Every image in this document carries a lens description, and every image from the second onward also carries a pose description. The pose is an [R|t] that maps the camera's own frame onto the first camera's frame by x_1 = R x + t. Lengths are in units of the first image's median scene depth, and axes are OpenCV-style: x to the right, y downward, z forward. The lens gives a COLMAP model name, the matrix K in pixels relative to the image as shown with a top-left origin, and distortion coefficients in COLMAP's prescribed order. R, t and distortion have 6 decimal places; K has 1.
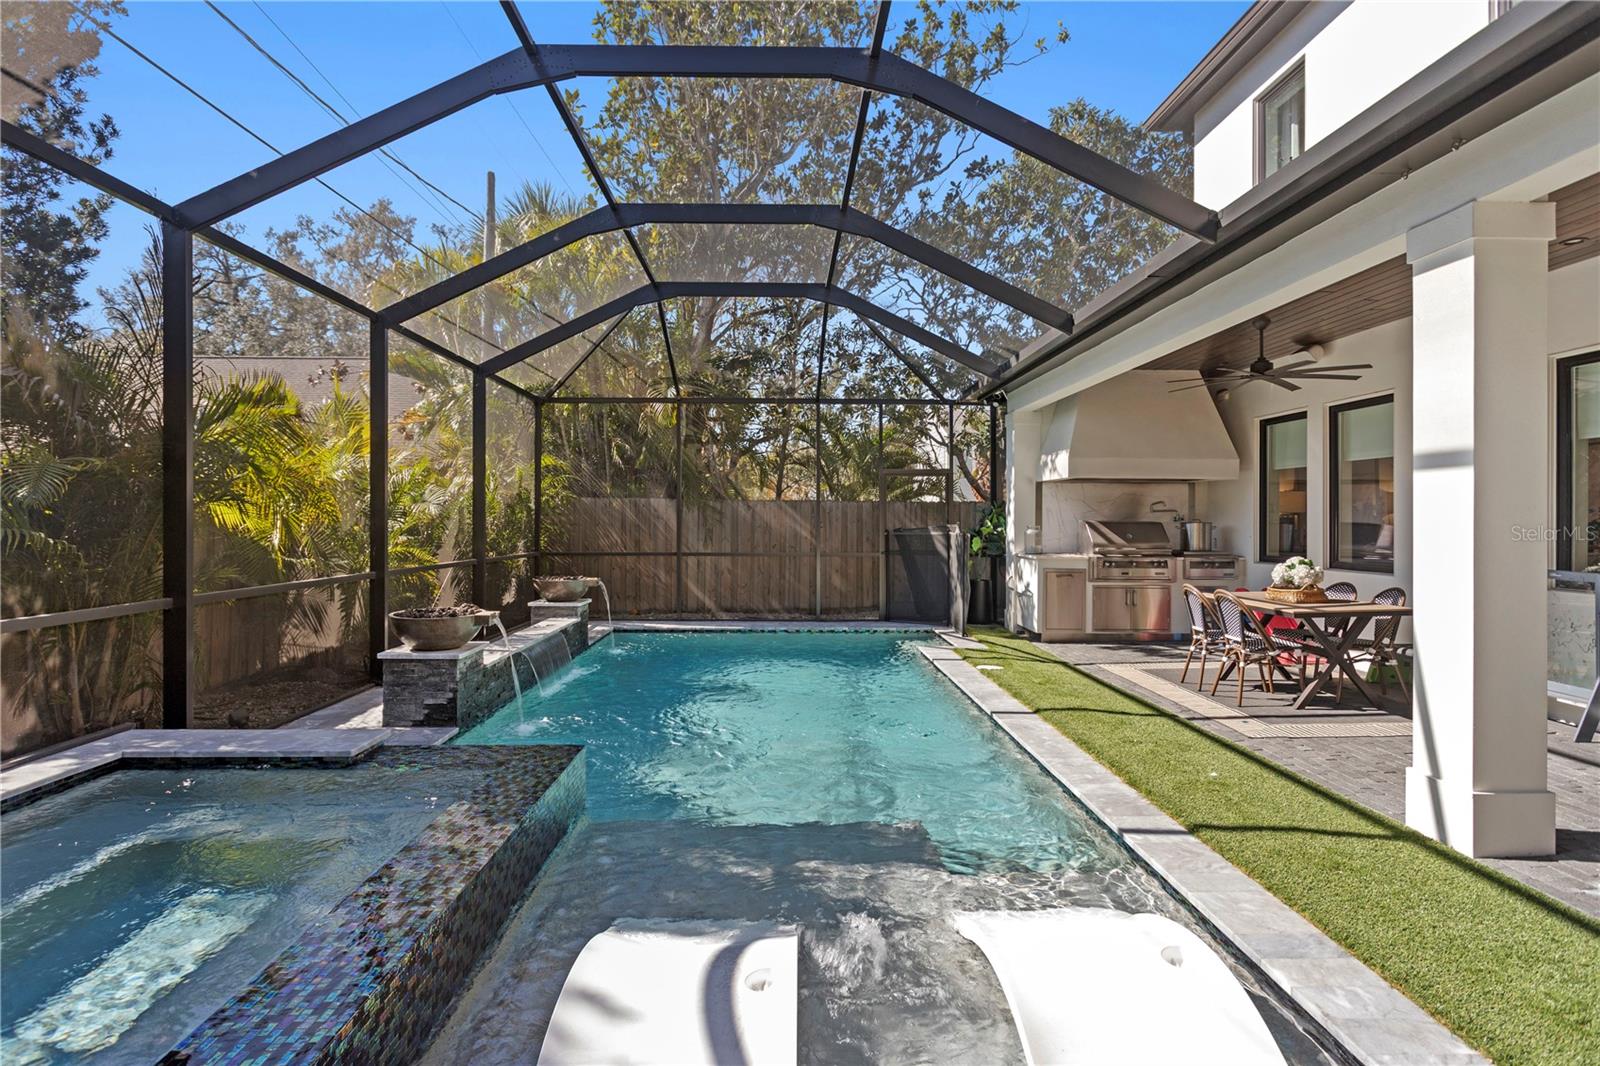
lens RADIAL K [[818.7, 0, 800.3], [0, 818.7, 511.0], [0, 0, 1]] dist [-0.005838, 0.004573]
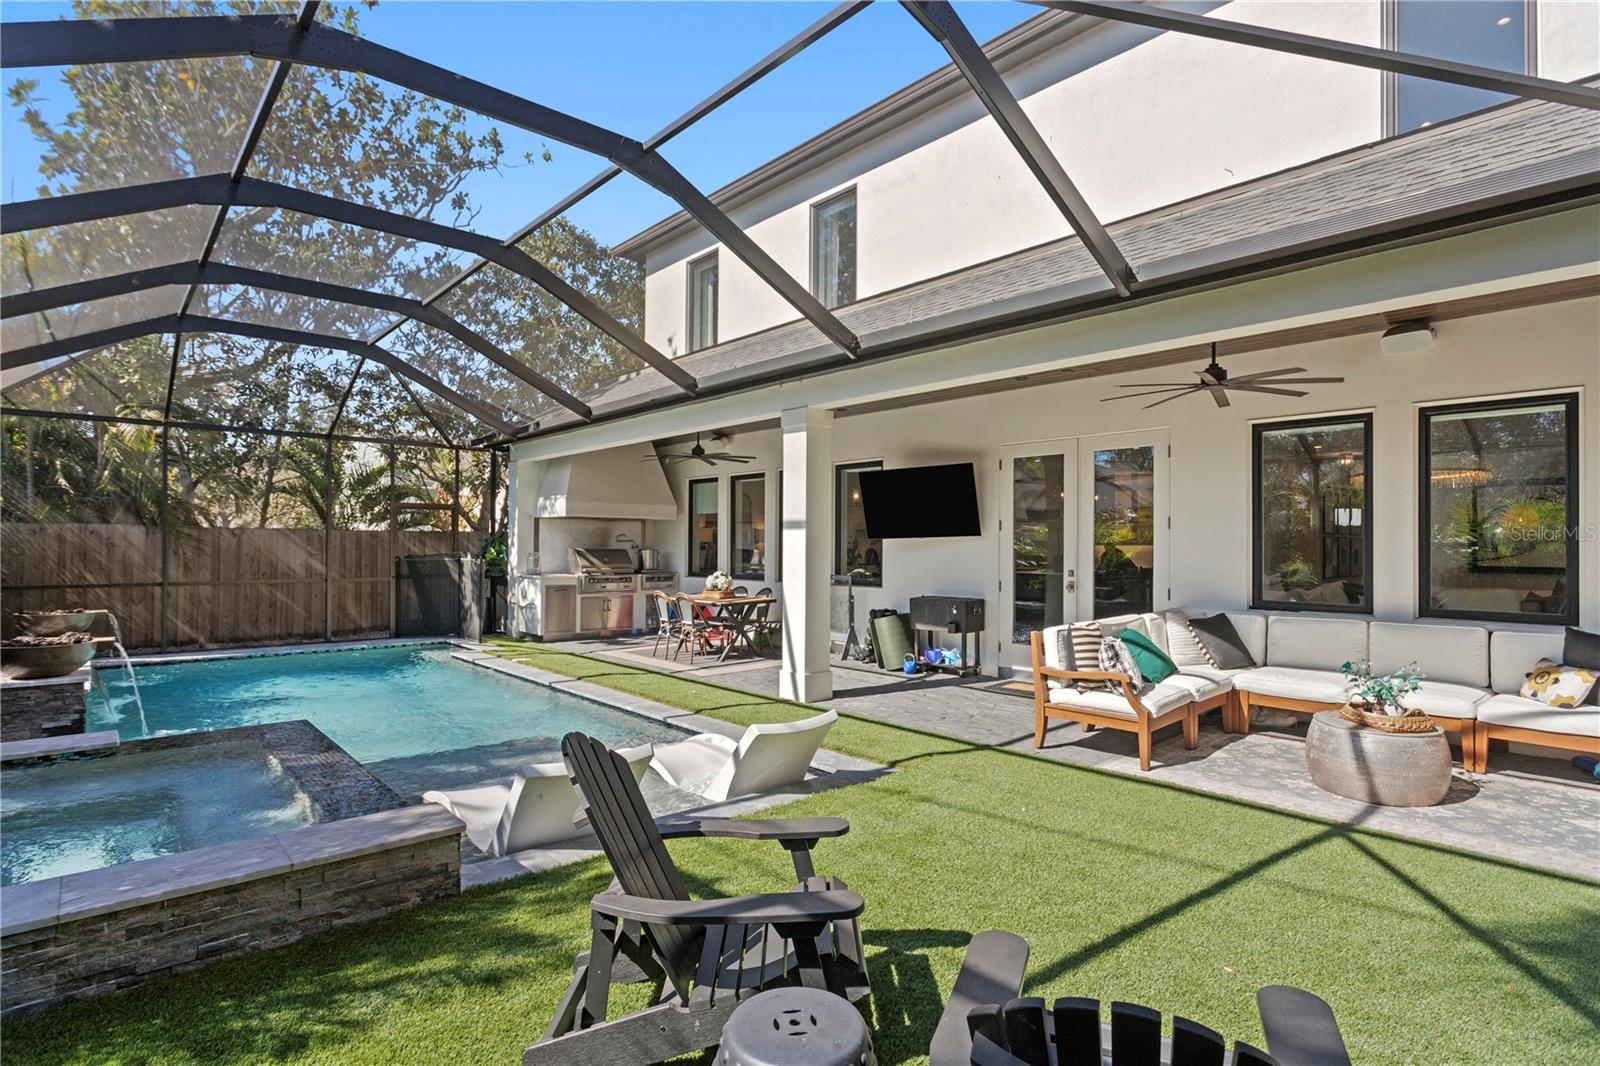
lens RADIAL K [[818.7, 0, 797.3], [0, 818.7, 534.2], [0, 0, 1]] dist [-0.005838, 0.004573]
pose [[0.770077, 0.006642, 0.637917, -0.234368], [-0.007210, 0.999973, -0.001708, -0.012699], [-0.637910, -0.003284, 0.770104, -0.267656]]
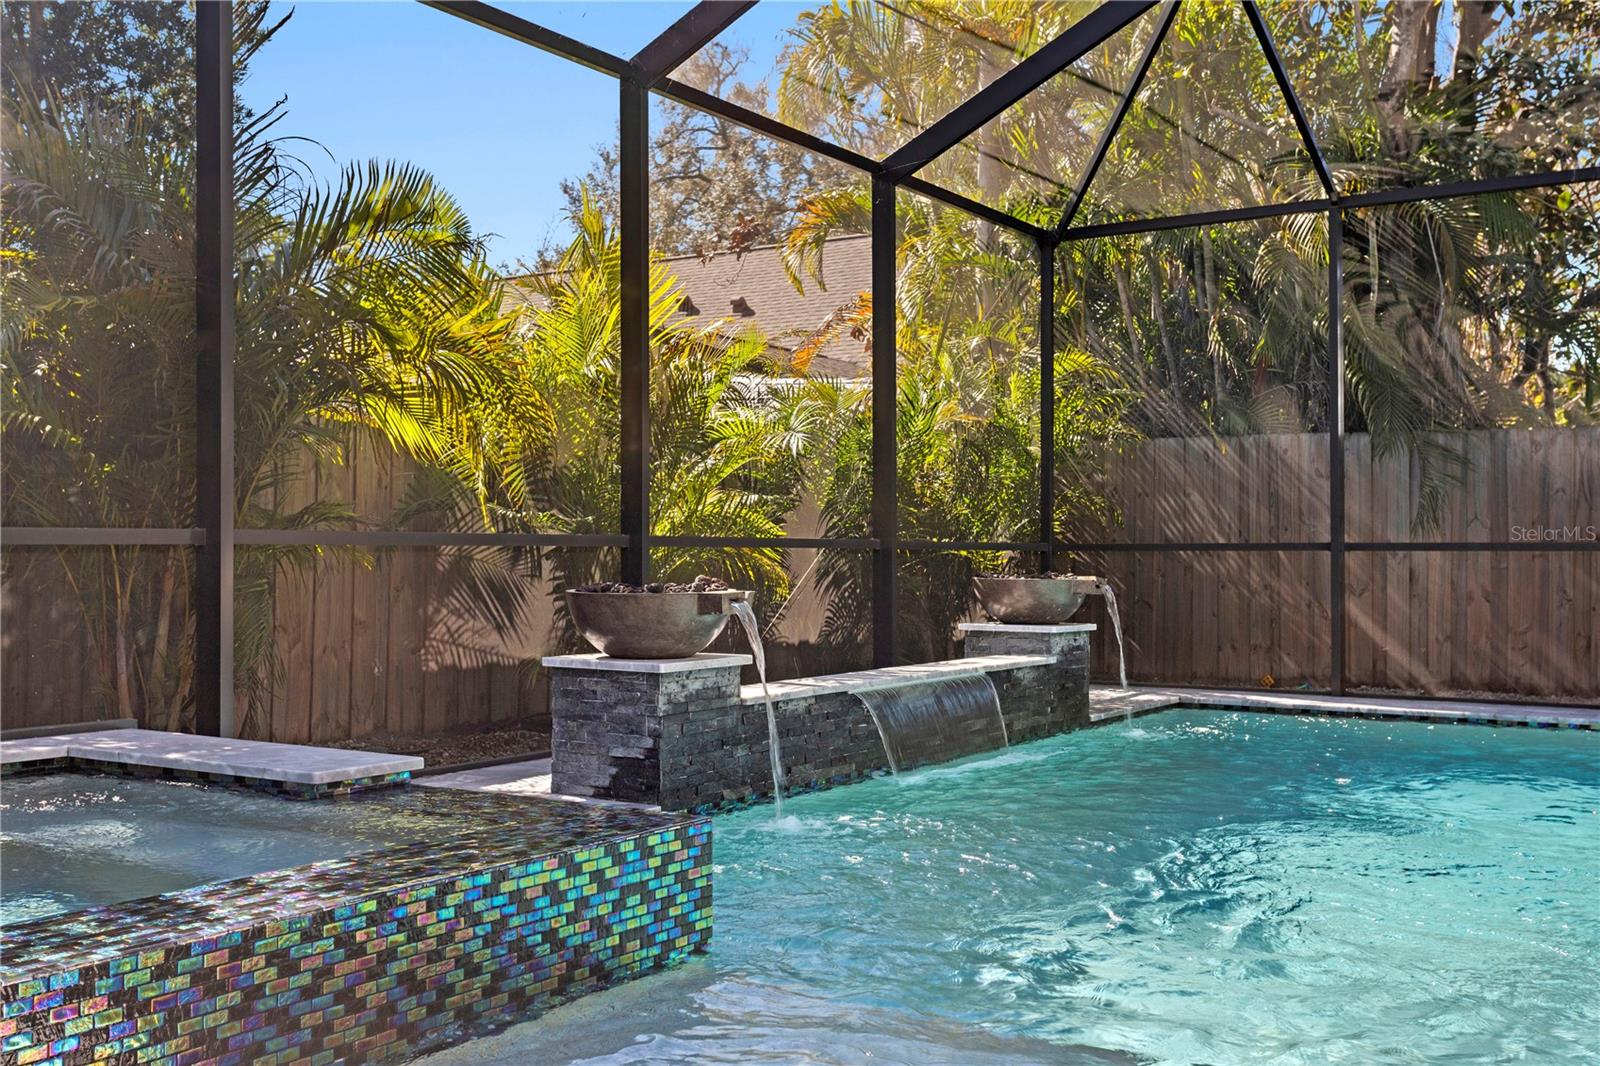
lens RADIAL K [[1663.7, 0, 807.2], [0, 1663.7, 530.9], [0, 0, 1]] dist [0.002142, 0.000000]
pose [[0.829910, -0.011186, -0.557786, 0.150017], [0.009258, 0.999937, -0.006279, 0.059856], [0.557821, 0.000048, 0.829961, 0.109071]]
